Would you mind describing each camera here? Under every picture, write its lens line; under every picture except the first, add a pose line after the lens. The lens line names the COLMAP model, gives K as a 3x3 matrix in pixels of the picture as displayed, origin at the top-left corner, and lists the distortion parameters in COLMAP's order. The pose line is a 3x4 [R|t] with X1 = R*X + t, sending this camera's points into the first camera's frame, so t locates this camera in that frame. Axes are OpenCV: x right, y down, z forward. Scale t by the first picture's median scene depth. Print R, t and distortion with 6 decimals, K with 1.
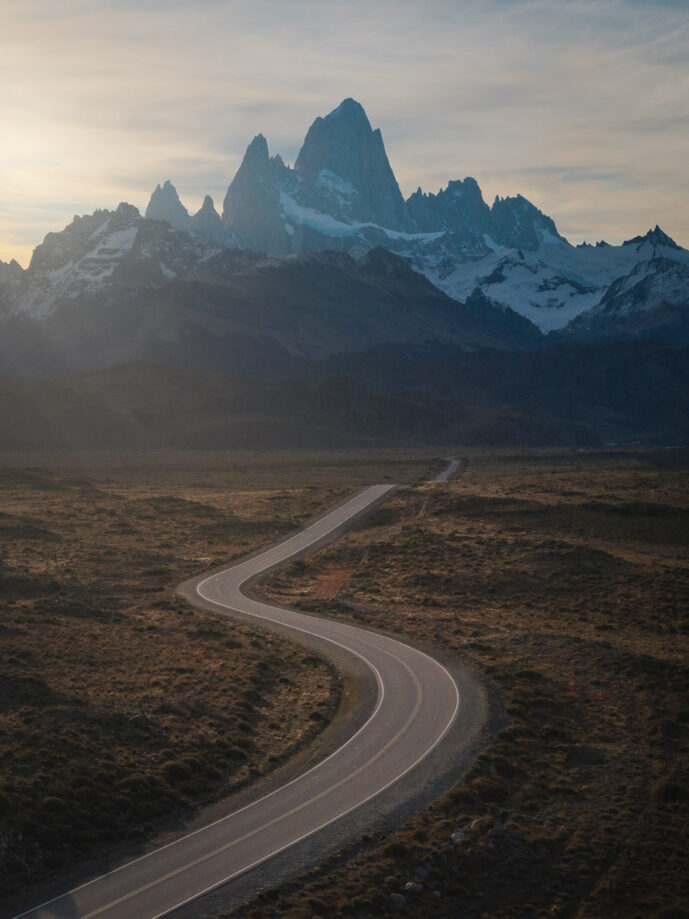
lens RADIAL K [[2531.2, 0, 344.5], [0, 2531.2, 459.5], [0, 0, 1]] dist [-0.088944, -0.538388]
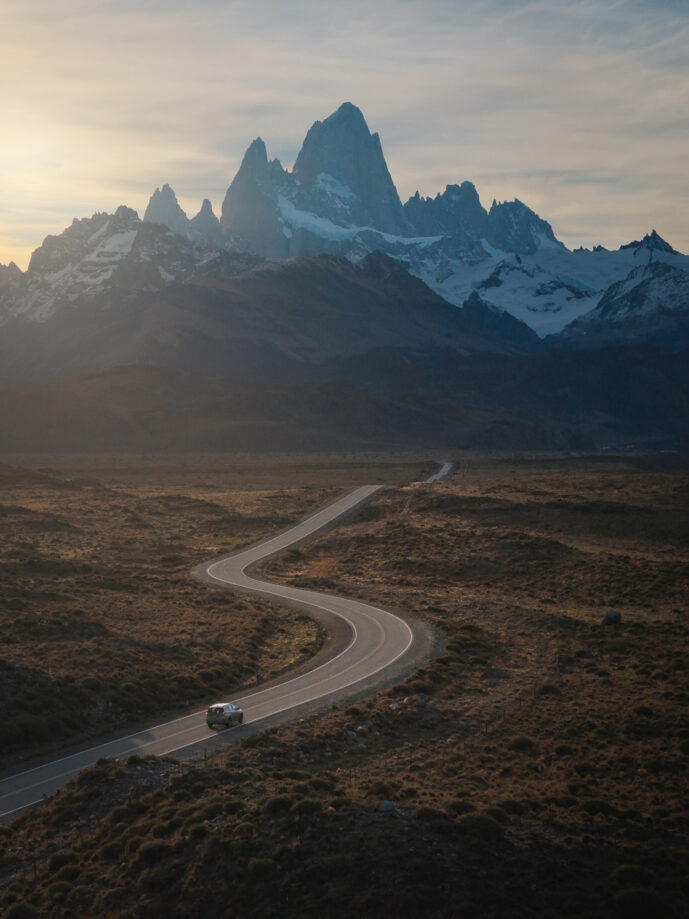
lens RADIAL K [[2531.2, 0, 344.5], [0, 2531.2, 459.5], [0, 0, 1]] dist [-0.088944, -0.538388]
pose [[0.999994, 0.003200, 0.001052, 0.002453], [-0.003199, 0.999994, -0.001144, 0.000242], [-0.001056, 0.001141, 0.999999, -0.104927]]
